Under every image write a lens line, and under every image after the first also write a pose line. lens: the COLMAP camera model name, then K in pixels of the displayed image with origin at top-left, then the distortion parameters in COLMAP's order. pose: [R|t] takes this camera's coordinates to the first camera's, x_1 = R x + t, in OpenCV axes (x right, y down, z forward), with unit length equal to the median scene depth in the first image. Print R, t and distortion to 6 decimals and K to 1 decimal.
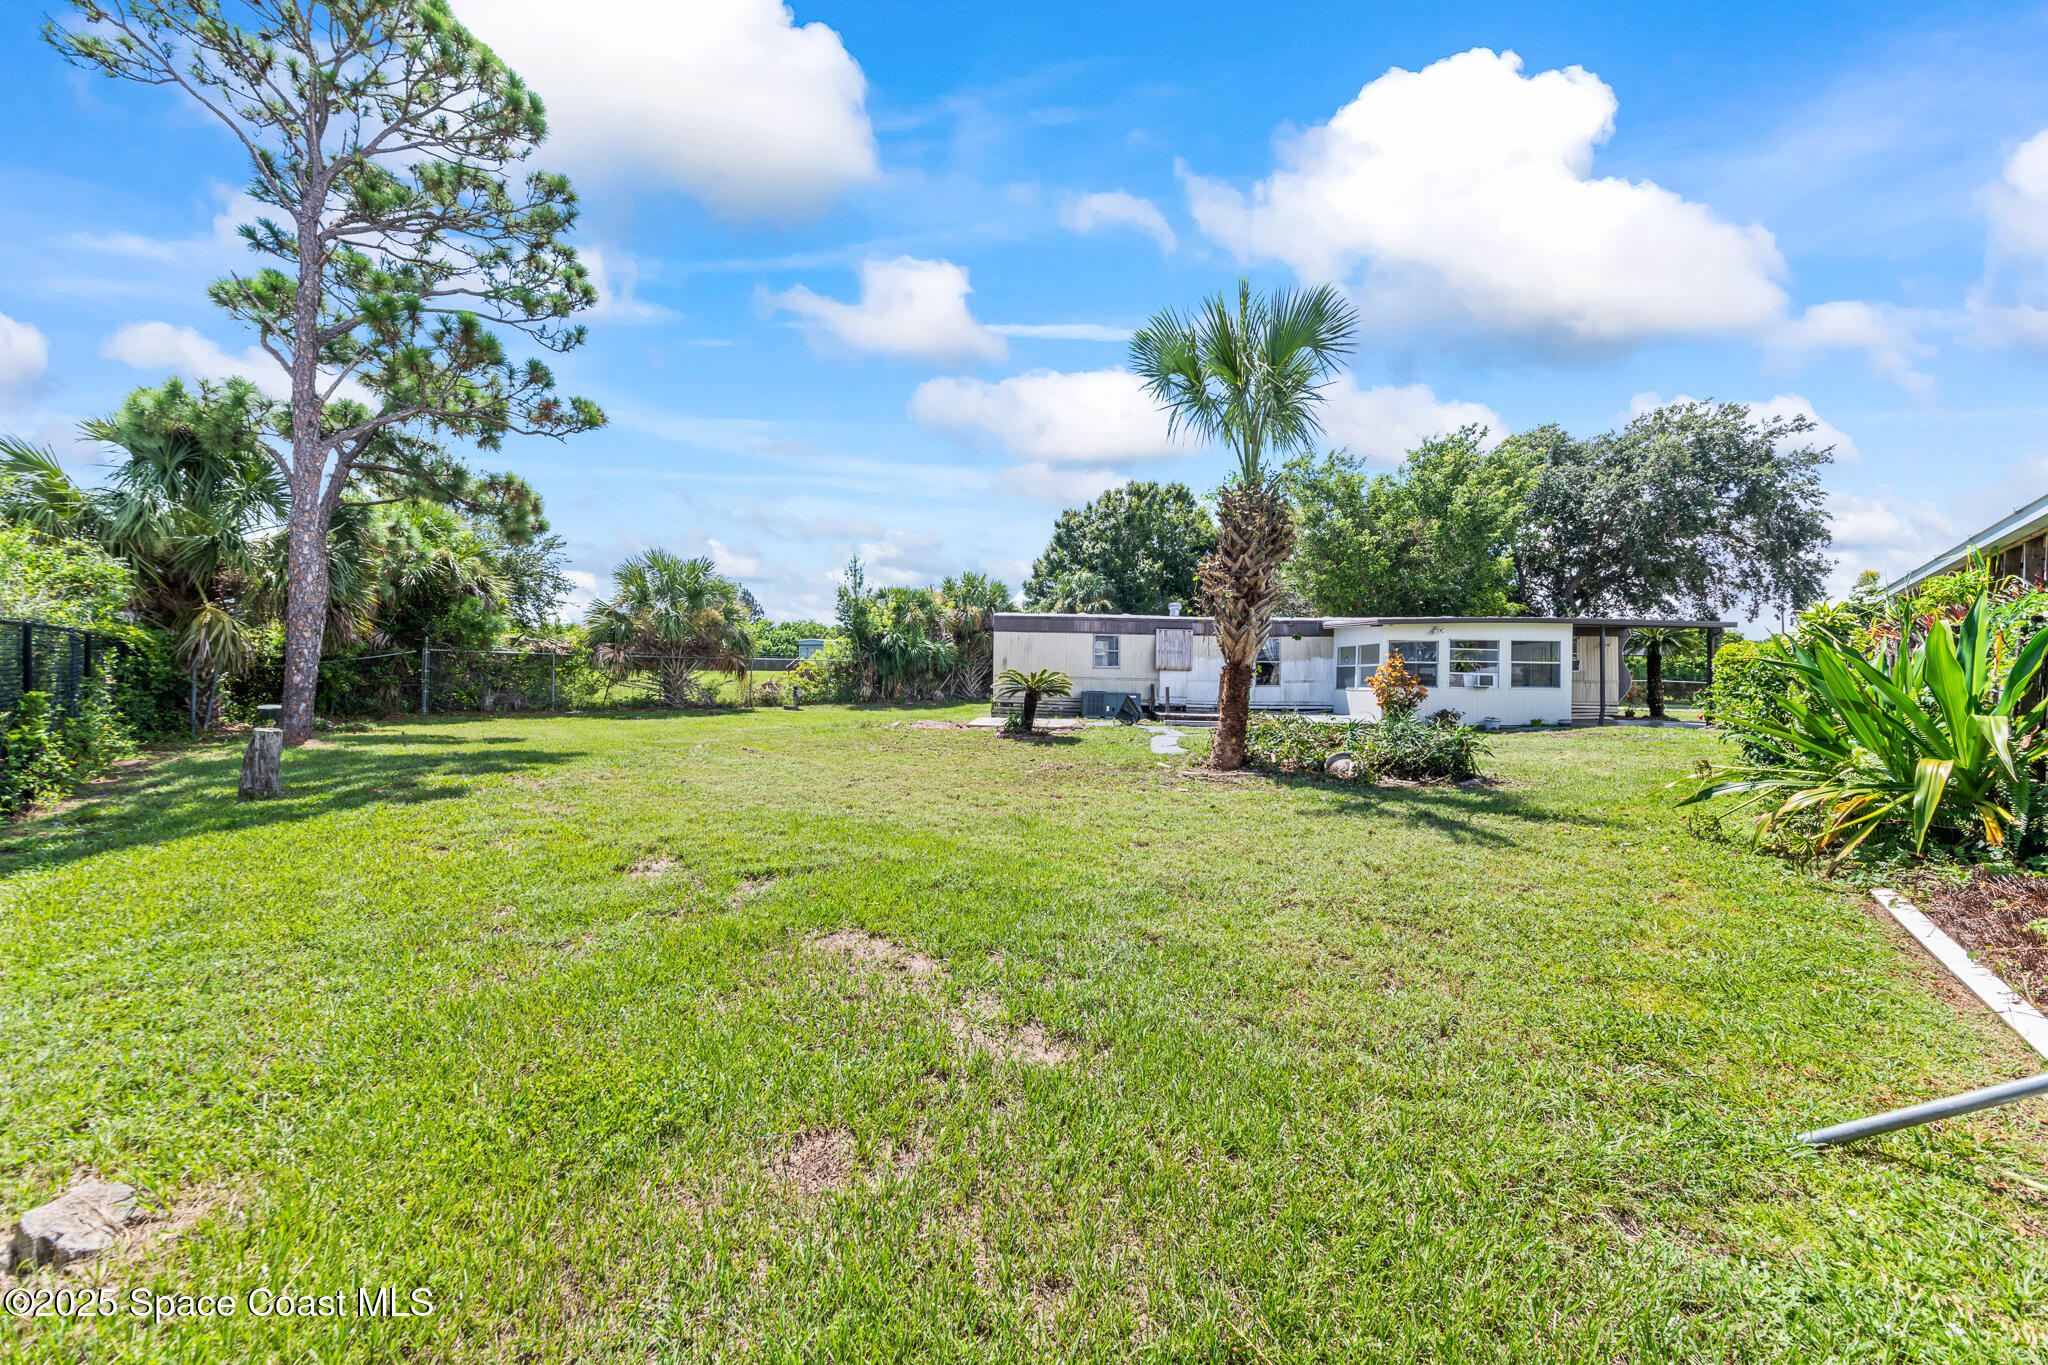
lens RADIAL K [[735.8, 0, 1024.5], [0, 735.8, 680.9], [0, 0, 1]] dist [0.002363, 0.000059]
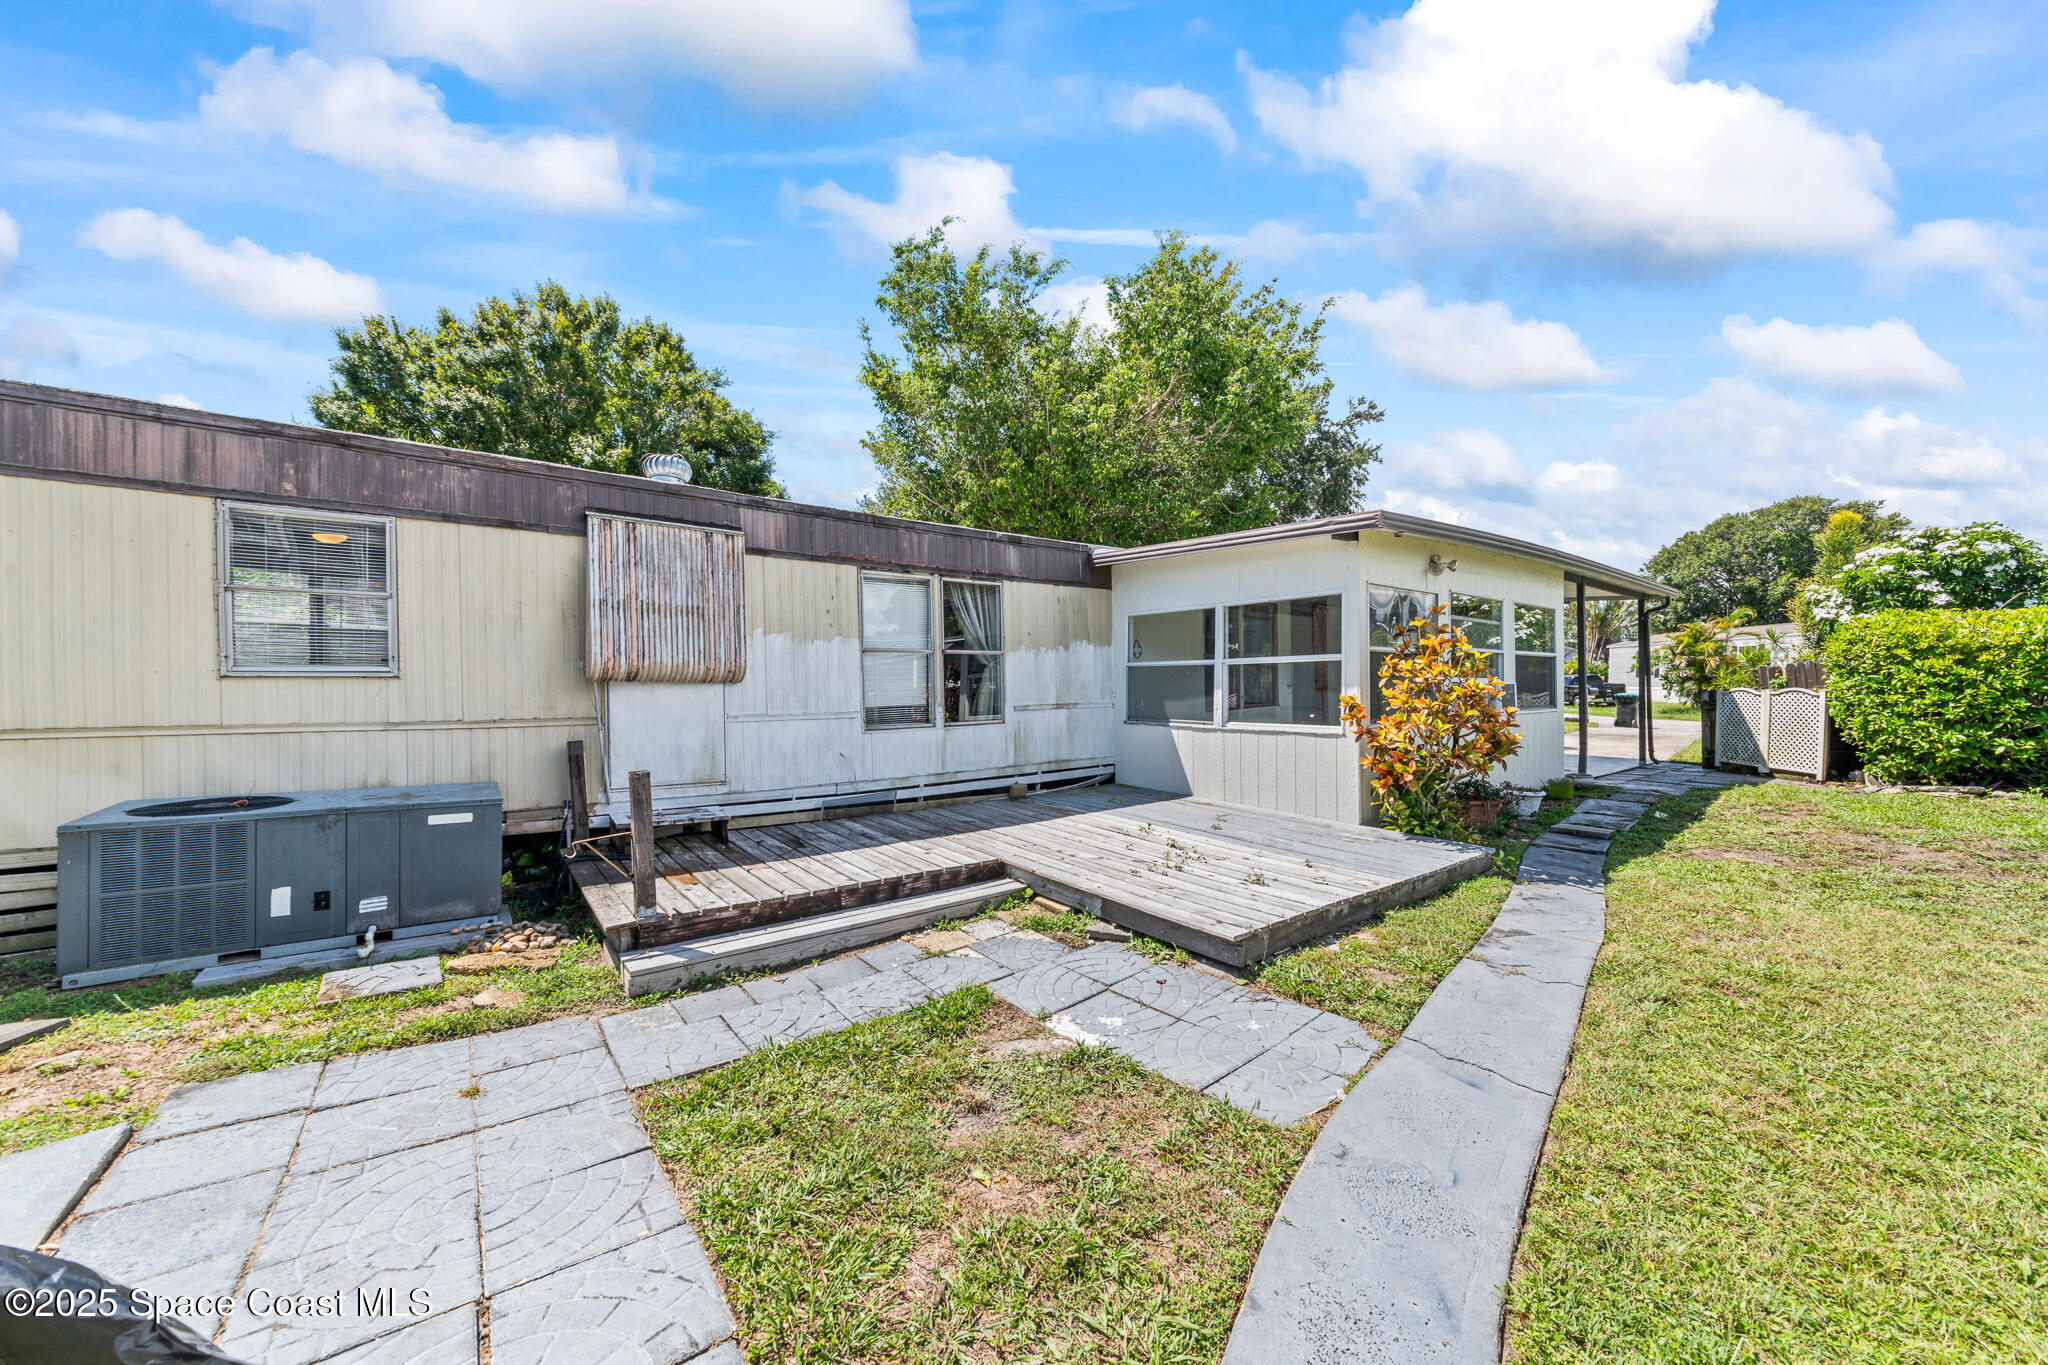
lens RADIAL K [[735.8, 0, 1020.6], [0, 735.8, 685.6], [0, 0, 1]] dist [0.002363, 0.000059]
pose [[0.790661, -0.019402, 0.611947, 0.141470], [0.023369, 0.999726, 0.001502, -0.010924], [-0.611808, 0.013113, 0.790897, 0.716236]]
